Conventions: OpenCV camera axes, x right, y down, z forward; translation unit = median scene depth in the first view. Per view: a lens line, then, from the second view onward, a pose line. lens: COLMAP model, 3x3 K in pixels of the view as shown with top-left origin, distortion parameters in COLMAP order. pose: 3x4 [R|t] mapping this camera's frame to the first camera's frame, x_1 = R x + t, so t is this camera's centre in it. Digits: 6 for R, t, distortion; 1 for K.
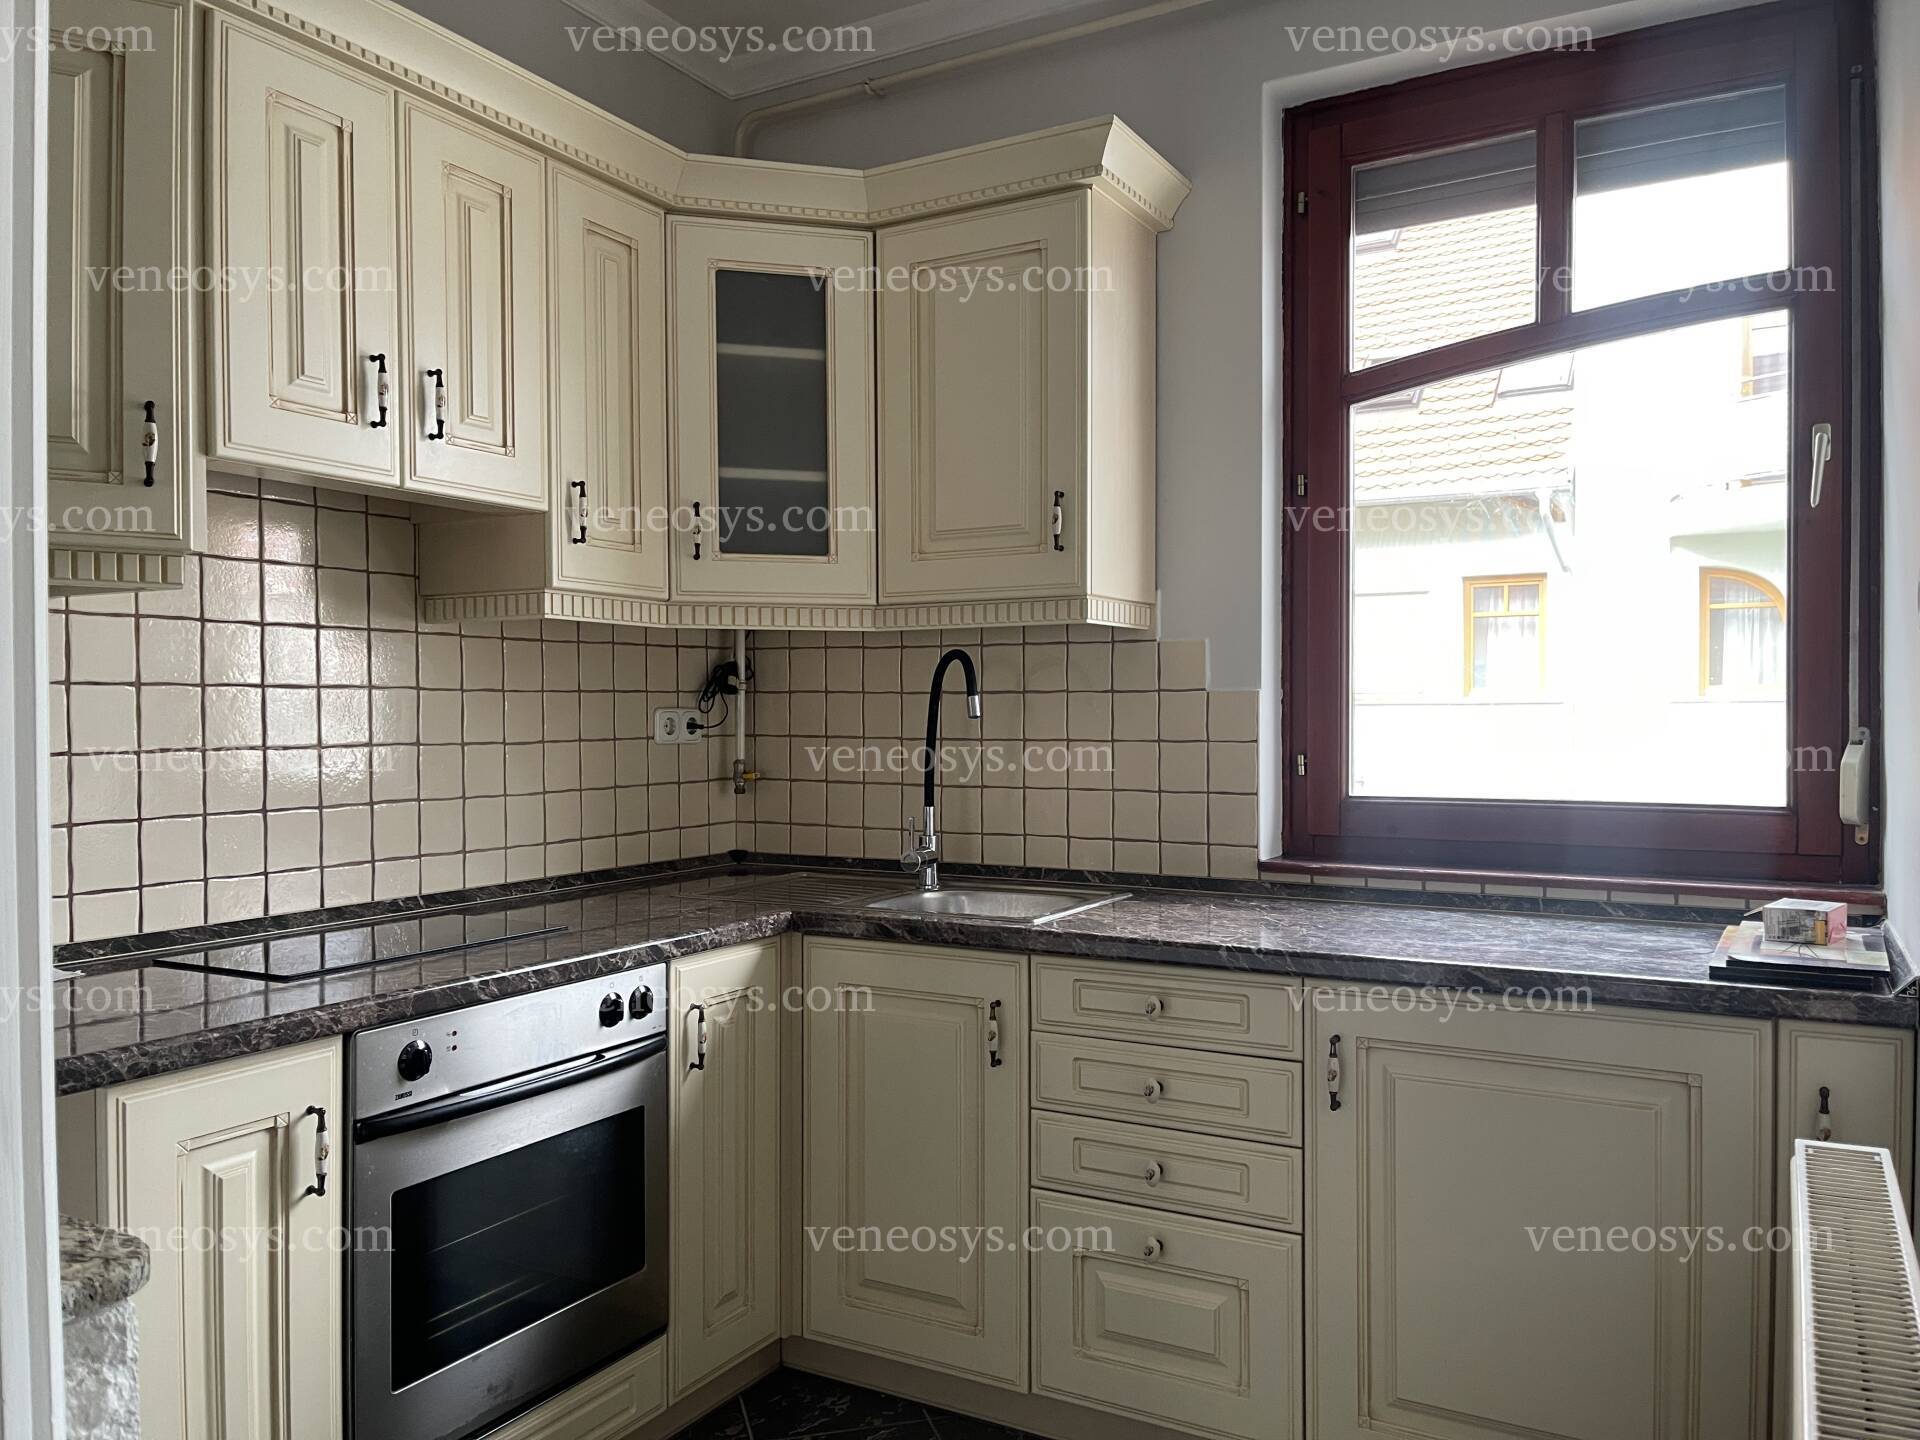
lens RADIAL K [[1450.9, 0, 950.6], [0, 1450.9, 728.9], [0, 0, 1]] dist [0.035243, -0.010482]
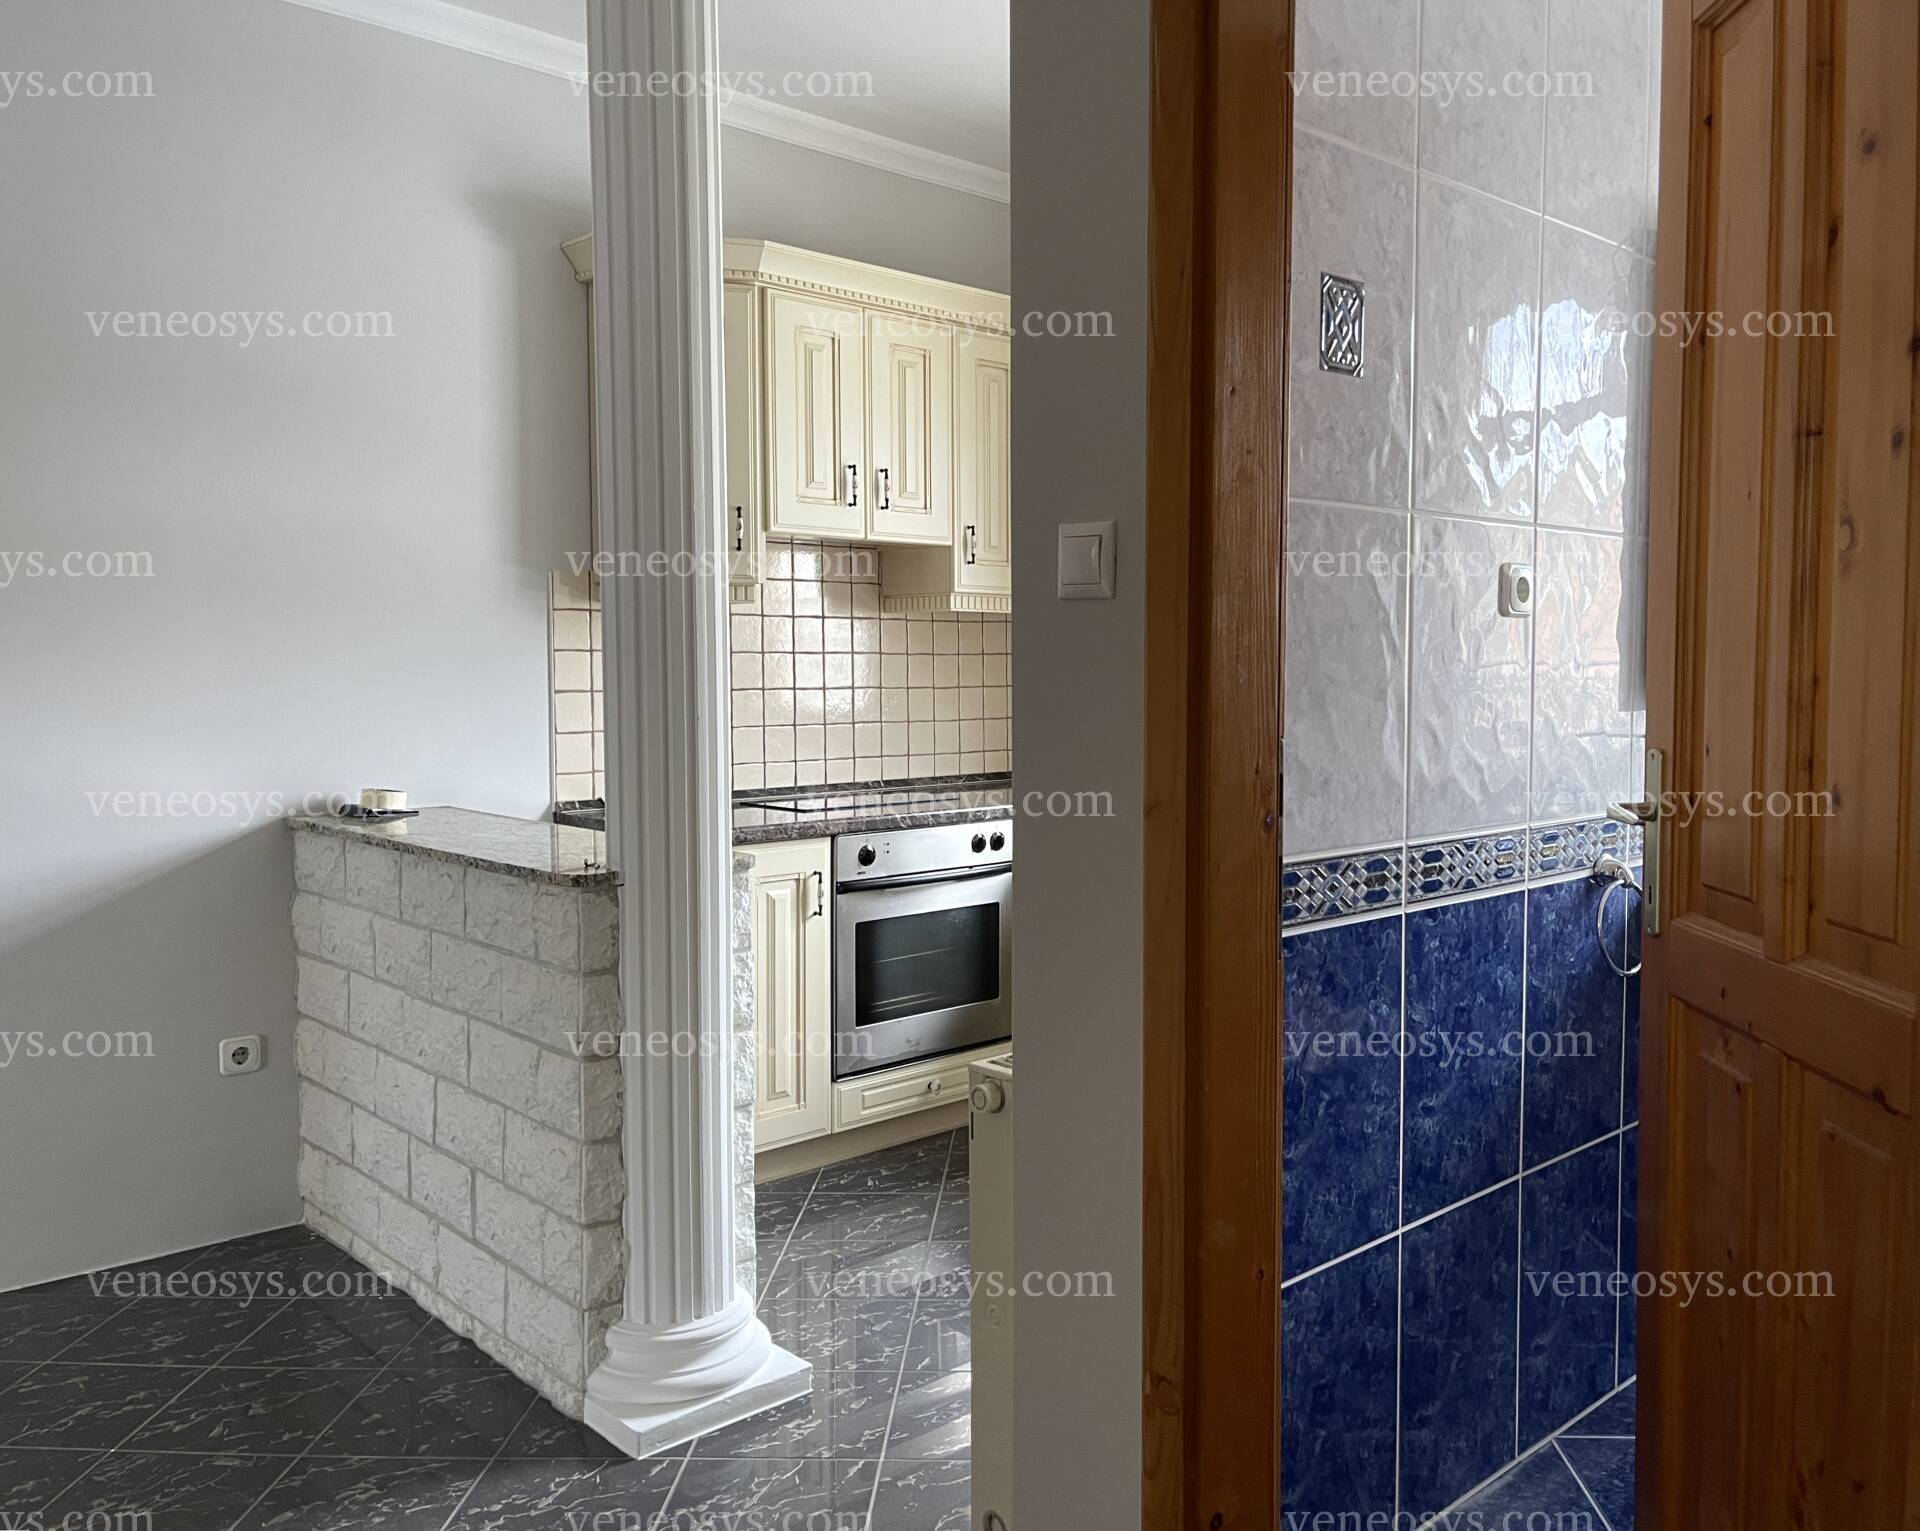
lens RADIAL K [[1529.9, 0, 1051.1], [0, 1529.9, 754.2], [0, 0, 1]] dist [0.043218, -0.005936]
pose [[0.961518, 0.020594, -0.273967, 0.312986], [-0.007106, 0.998717, 0.050137, -0.002697], [0.274648, -0.046261, 0.960431, -0.645414]]
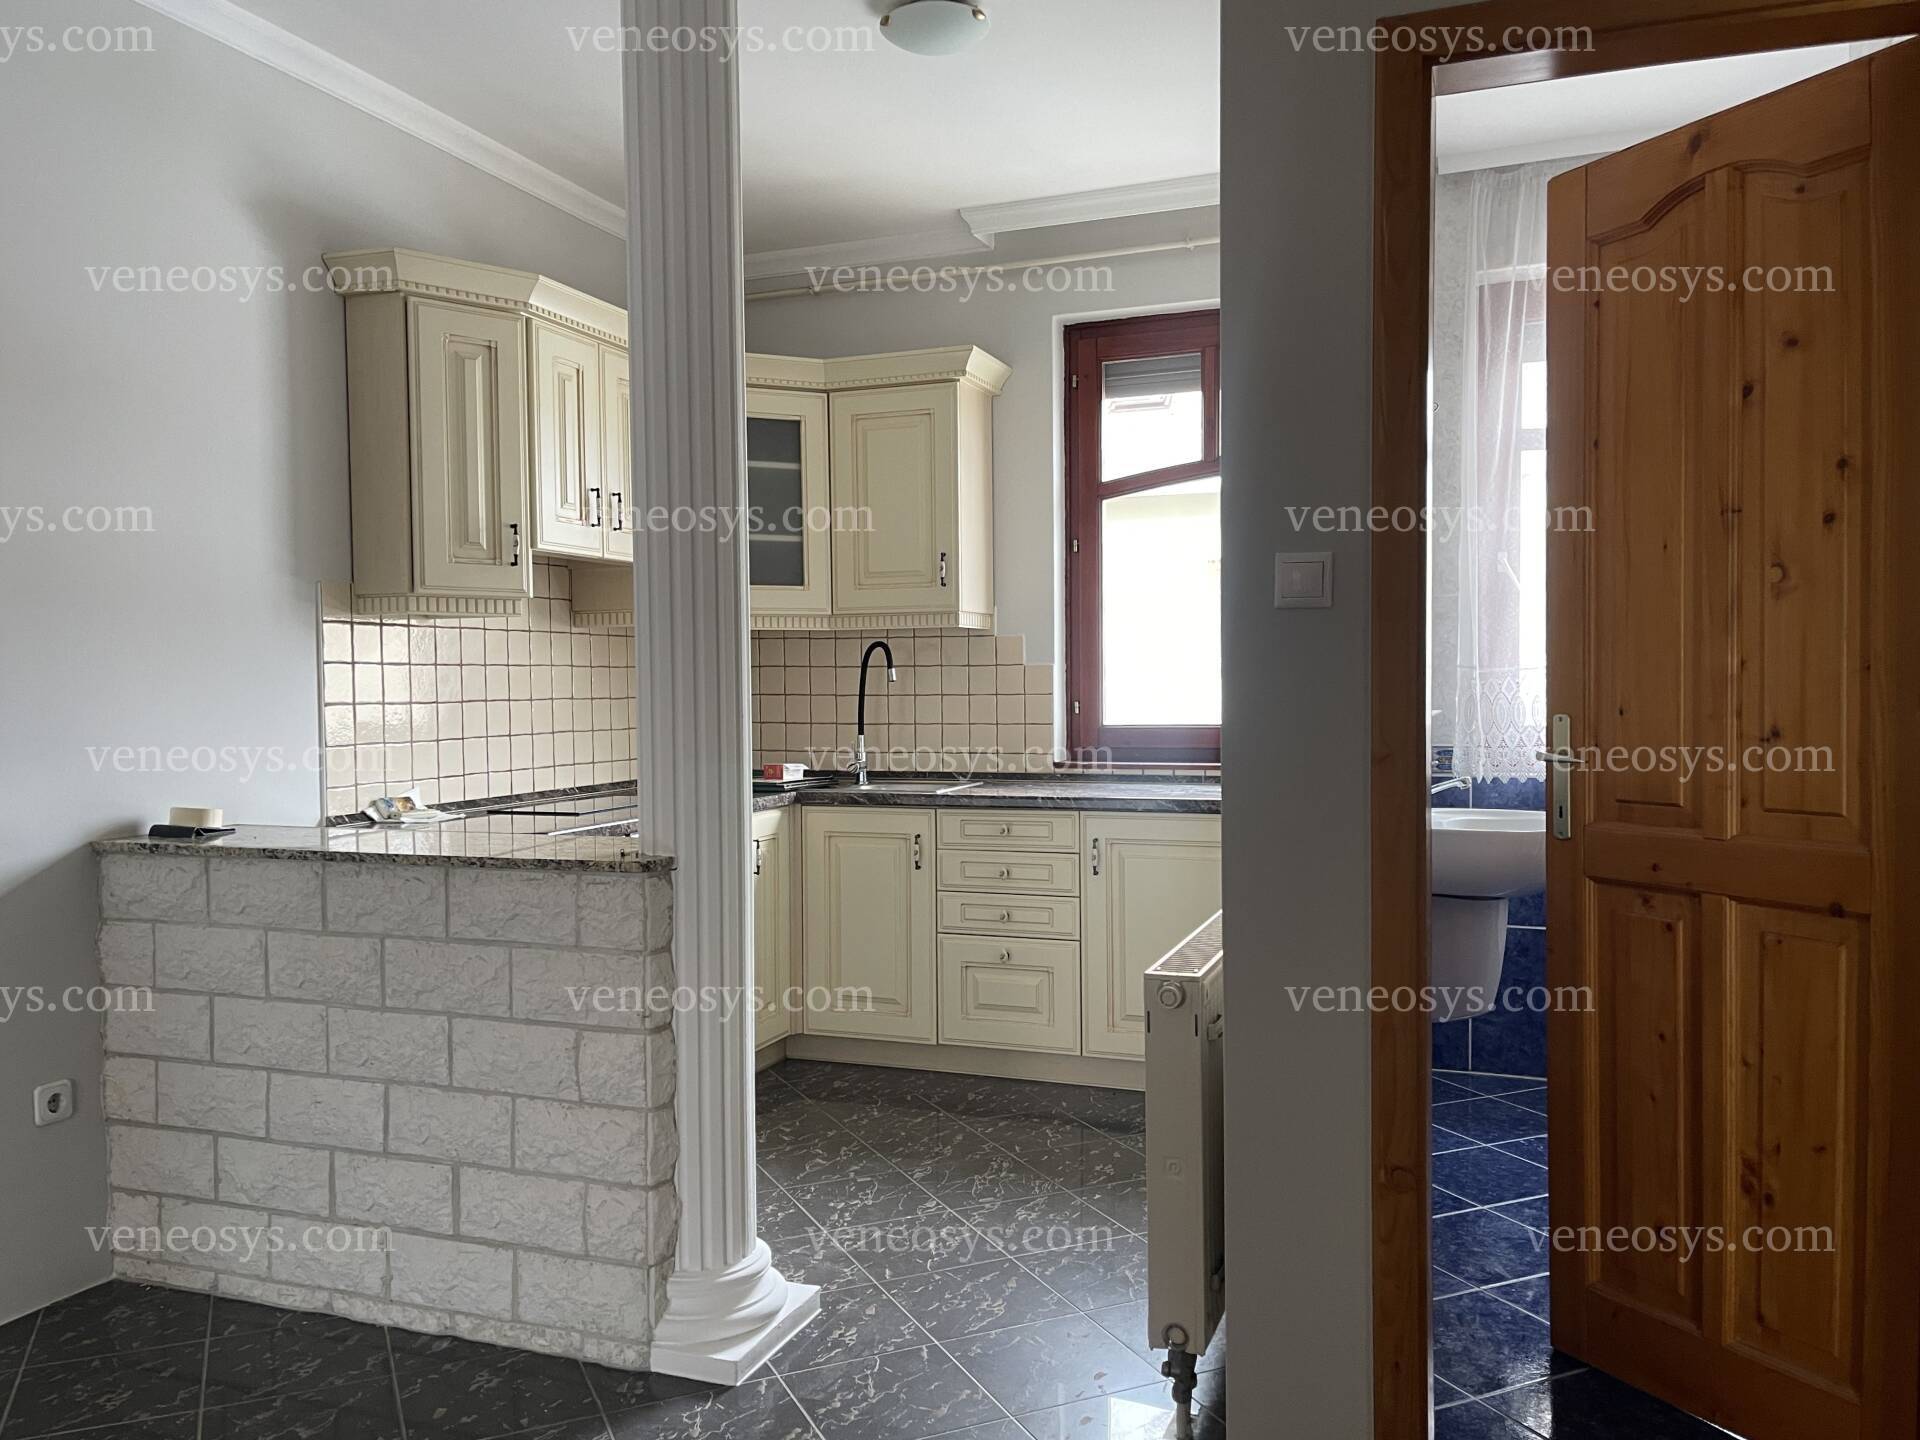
lens RADIAL K [[1450.9, 0, 950.6], [0, 1450.9, 728.9], [0, 0, 1]] dist [0.035243, -0.010482]
pose [[0.988026, -0.011742, 0.153840, -0.208898], [0.008610, 0.999742, 0.021009, 0.015067], [-0.154047, -0.019433, 0.987872, -0.823031]]
